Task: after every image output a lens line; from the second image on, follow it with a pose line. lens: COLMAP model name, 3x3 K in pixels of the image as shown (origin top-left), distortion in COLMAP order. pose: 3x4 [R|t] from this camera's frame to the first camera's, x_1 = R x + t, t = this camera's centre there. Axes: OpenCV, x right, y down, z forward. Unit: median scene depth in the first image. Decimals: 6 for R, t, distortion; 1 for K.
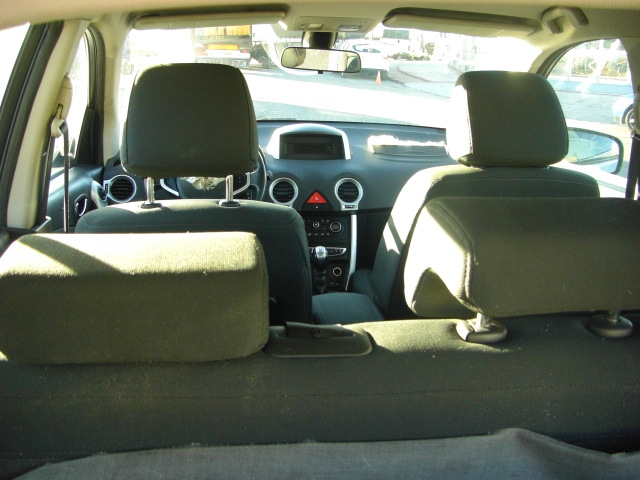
lens RADIAL K [[710.1, 0, 318.6], [0, 710.1, 239.7], [0, 0, 1]] dist [-0.138352, 0.000000]
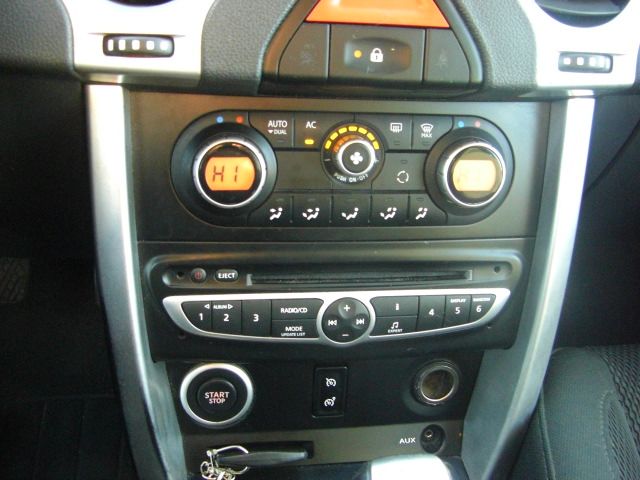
lens RADIAL K [[710.1, 0, 313.5], [0, 710.1, 236.9], [0, 0, 1]] dist [-0.138352, 0.000000]
pose [[0.996842, 0.041564, 0.067665, -0.022611], [-0.066000, 0.907477, 0.414884, -0.069285], [-0.044160, -0.418040, 0.907355, 0.849620]]
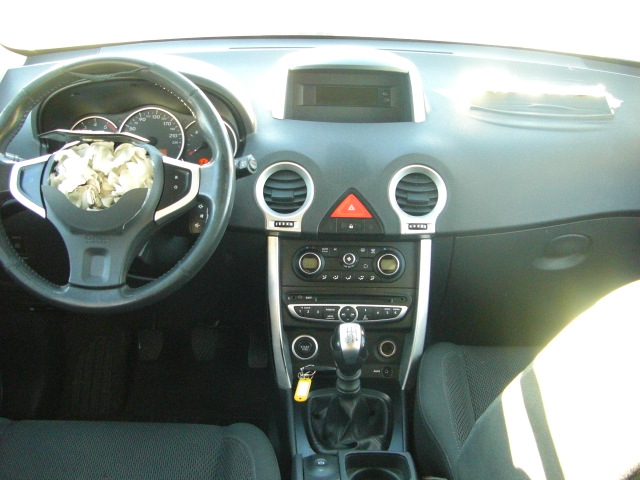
lens RADIAL K [[710.1, 0, 323.2], [0, 710.1, 240.9], [0, 0, 1]] dist [-0.138352, 0.000000]
pose [[0.994773, 0.038870, -0.094425, 0.025035], [-0.024970, 0.989240, 0.144158, -0.104920], [0.099012, -0.141047, 0.985039, 0.506977]]
